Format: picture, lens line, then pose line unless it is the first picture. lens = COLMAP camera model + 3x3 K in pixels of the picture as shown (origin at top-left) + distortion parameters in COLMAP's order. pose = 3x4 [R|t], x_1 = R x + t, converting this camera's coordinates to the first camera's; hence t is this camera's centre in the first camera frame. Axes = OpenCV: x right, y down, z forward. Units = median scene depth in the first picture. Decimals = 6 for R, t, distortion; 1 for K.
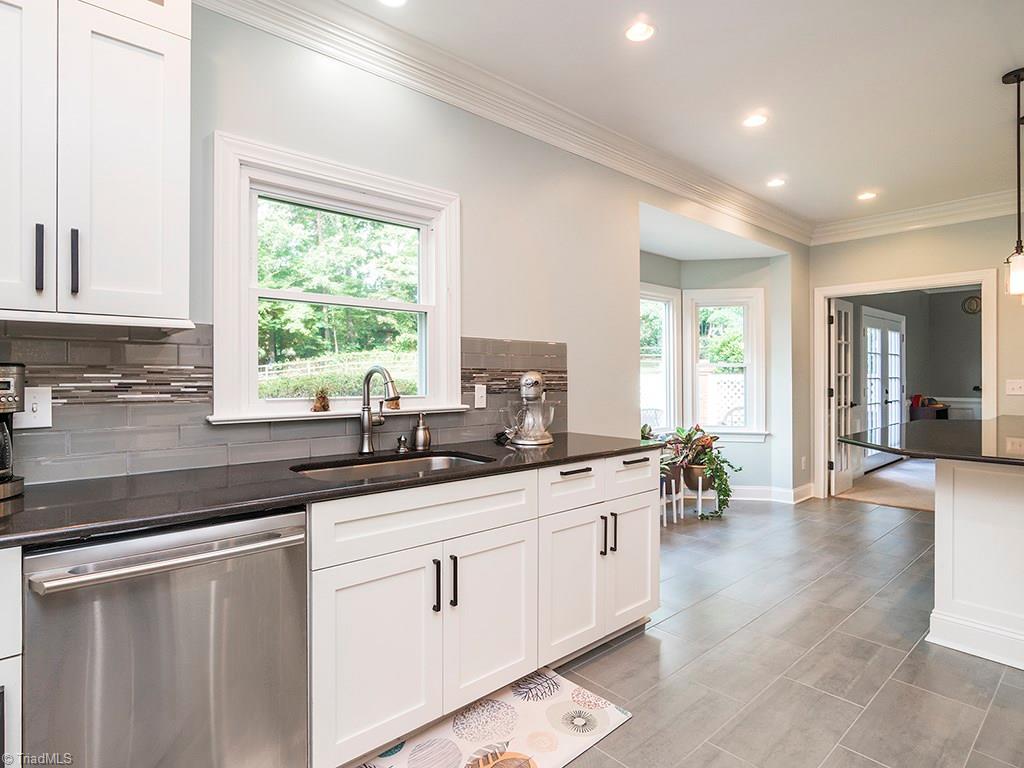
lens RADIAL K [[544.2, 0, 512.9], [0, 544.2, 376.4], [0, 0, 1]] dist [0.000610, -0.000624]
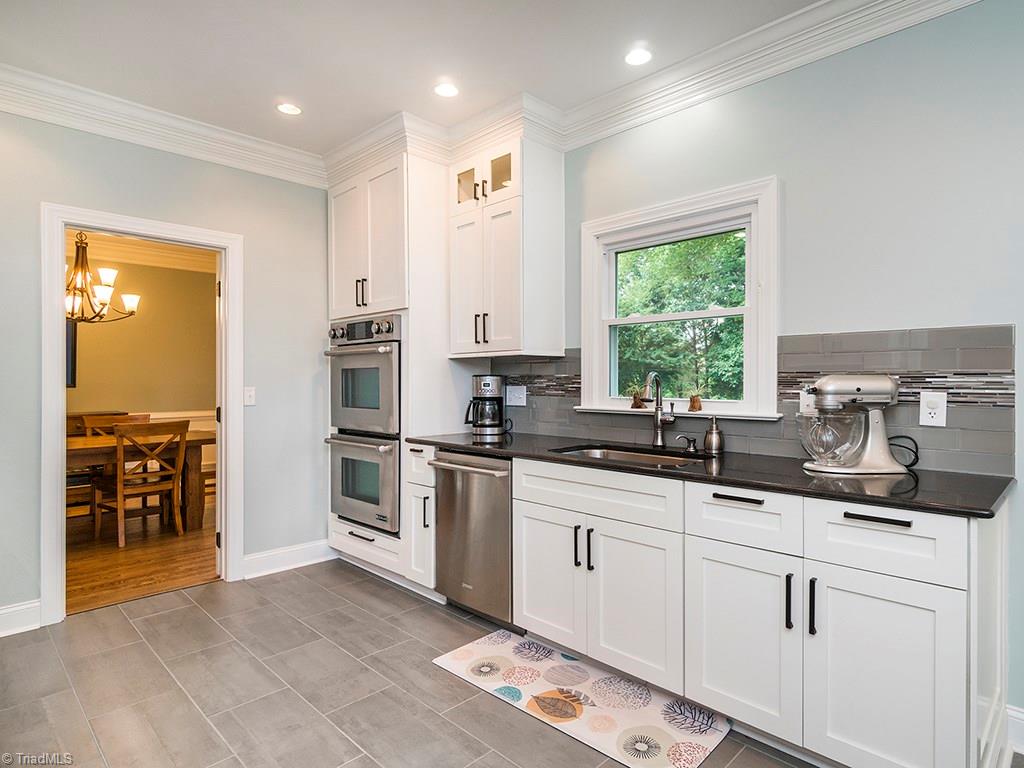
lens RADIAL K [[544.2, 0, 512.9], [0, 544.2, 376.4], [0, 0, 1]] dist [0.000610, -0.000624]
pose [[0.089003, -0.002889, -0.996027, 0.875040], [0.006722, 0.999975, -0.002300, -0.009547], [0.996009, -0.006491, 0.089020, 0.579867]]
